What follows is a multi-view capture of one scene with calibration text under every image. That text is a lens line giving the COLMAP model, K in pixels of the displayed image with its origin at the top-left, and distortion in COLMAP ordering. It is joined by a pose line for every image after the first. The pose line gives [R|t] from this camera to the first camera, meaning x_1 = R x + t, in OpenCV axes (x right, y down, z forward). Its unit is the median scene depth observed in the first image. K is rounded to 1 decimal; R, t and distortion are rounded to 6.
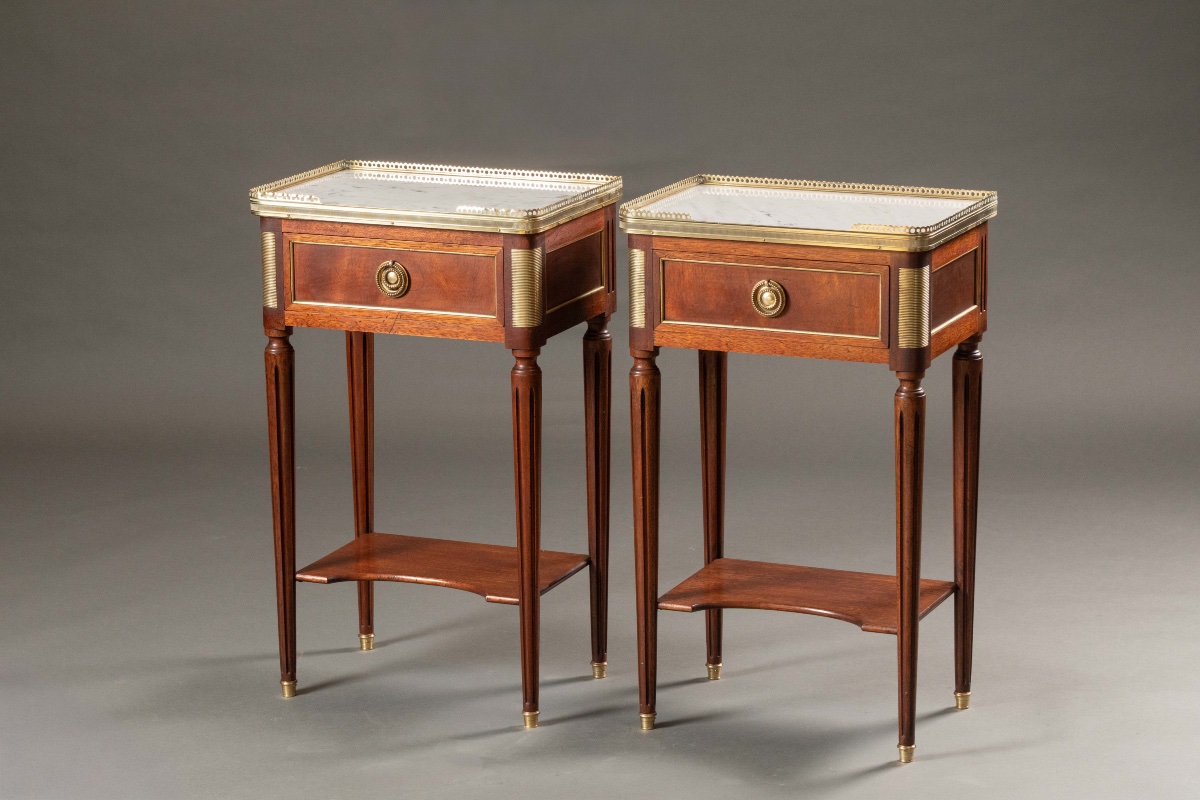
lens RADIAL K [[3355.9, 0, 600.8], [0, 3355.9, 402.1], [0, 0, 1]] dist [0.056143, 0.000000]
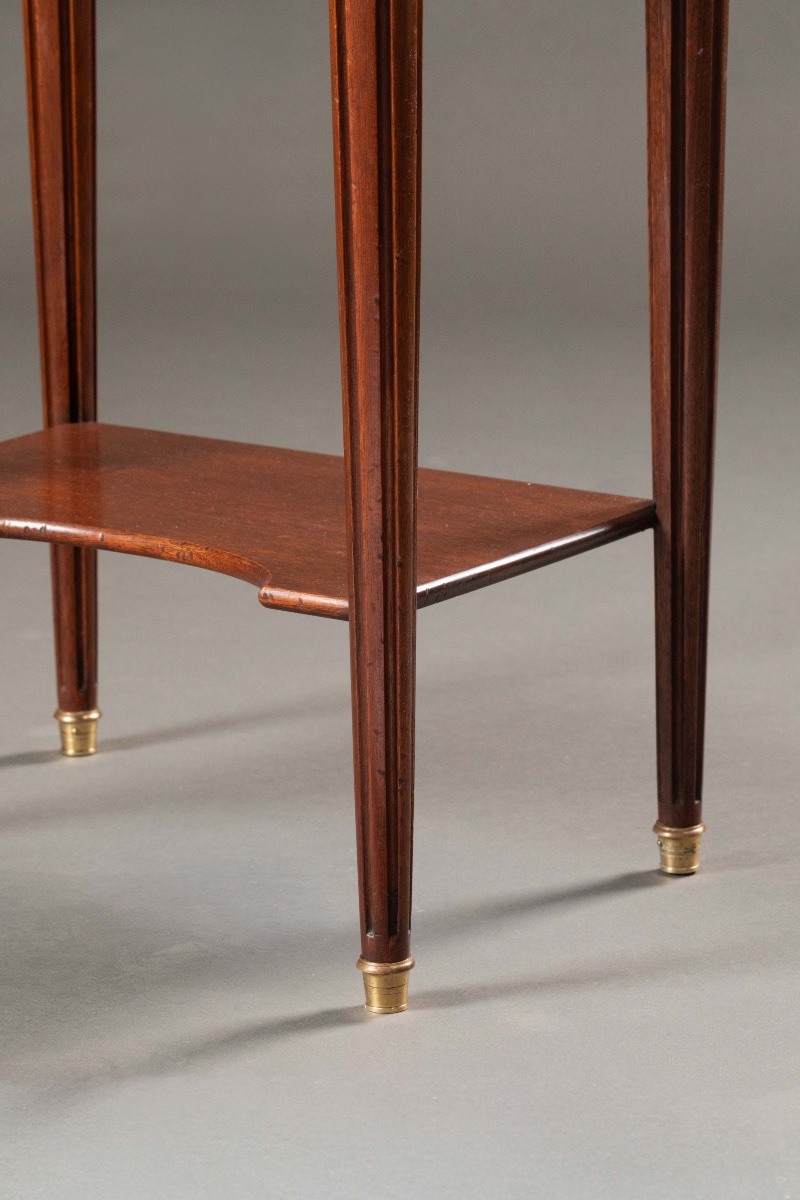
lens RADIAL K [[4415.0, 0, 402.7], [0, 4415.0, 592.7], [0, 0, 1]] dist [-0.019485, 0.000000]
pose [[0.977699, 0.050299, -0.203900, 0.063902], [-0.046927, 0.998670, 0.021345, 0.048593], [0.204702, -0.011301, 0.978759, 0.593908]]
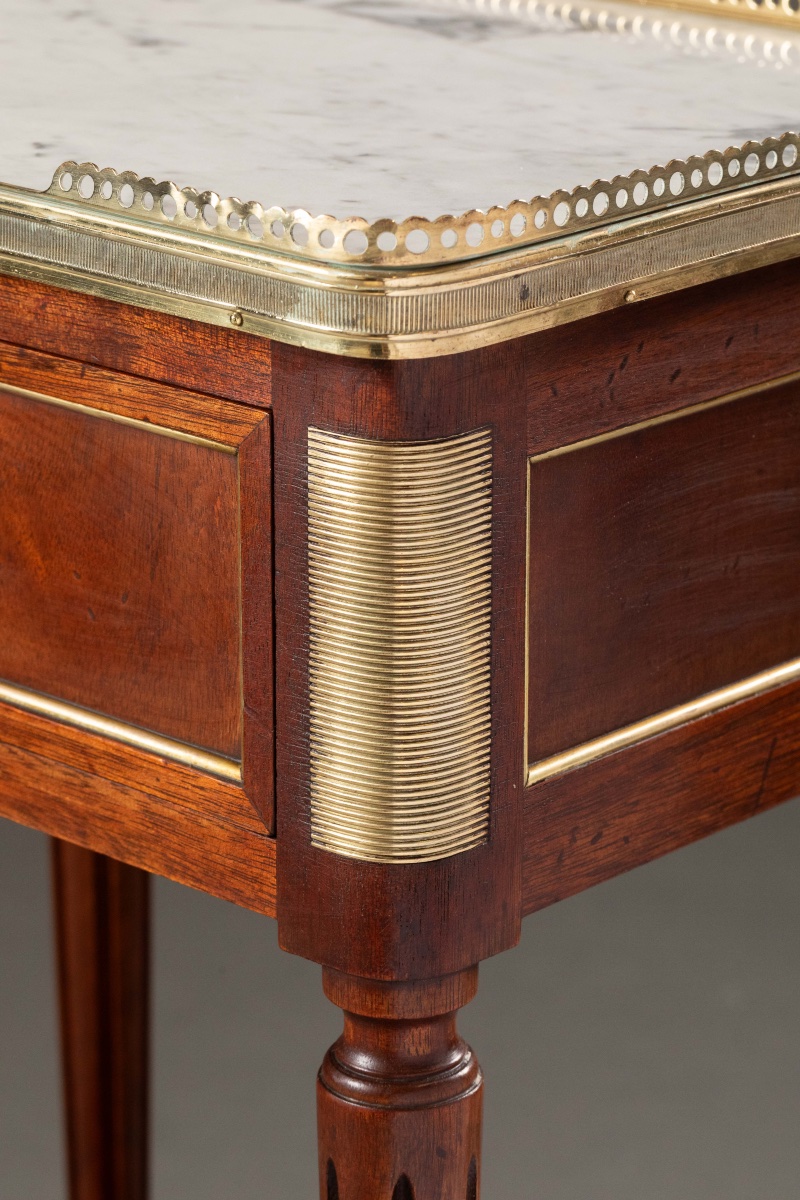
lens RADIAL K [[3976.2, 0, 400.8], [0, 3976.2, 600.7], [0, 0, 1]] dist [0.098870, 0.000000]
pose [[0.940681, 0.116438, -0.318687, 0.044025], [-0.083357, 0.989793, 0.115592, -0.059124], [0.328894, -0.082171, 0.940785, 0.776776]]
